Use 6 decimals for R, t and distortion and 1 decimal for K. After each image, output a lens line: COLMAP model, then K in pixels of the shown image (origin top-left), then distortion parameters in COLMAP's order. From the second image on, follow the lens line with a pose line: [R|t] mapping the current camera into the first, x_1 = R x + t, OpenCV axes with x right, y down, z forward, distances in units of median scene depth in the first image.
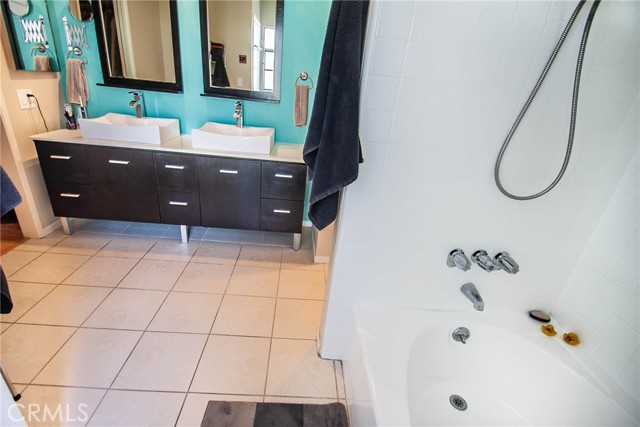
lens RADIAL K [[309.0, 0, 320.0], [0, 309.0, 213.5], [0, 0, 1]] dist [-0.003983, -0.000866]
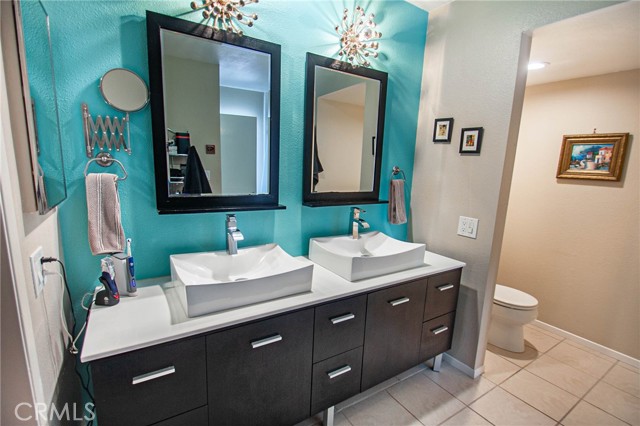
lens RADIAL K [[309.0, 0, 320.0], [0, 309.0, 213.0], [0, 0, 1]] dist [-0.003983, -0.000866]
pose [[0.850113, -0.143417, 0.506694, -0.737781], [0.250138, 0.956694, -0.148886, -0.253824], [-0.463399, 0.253314, 0.849172, 0.376214]]
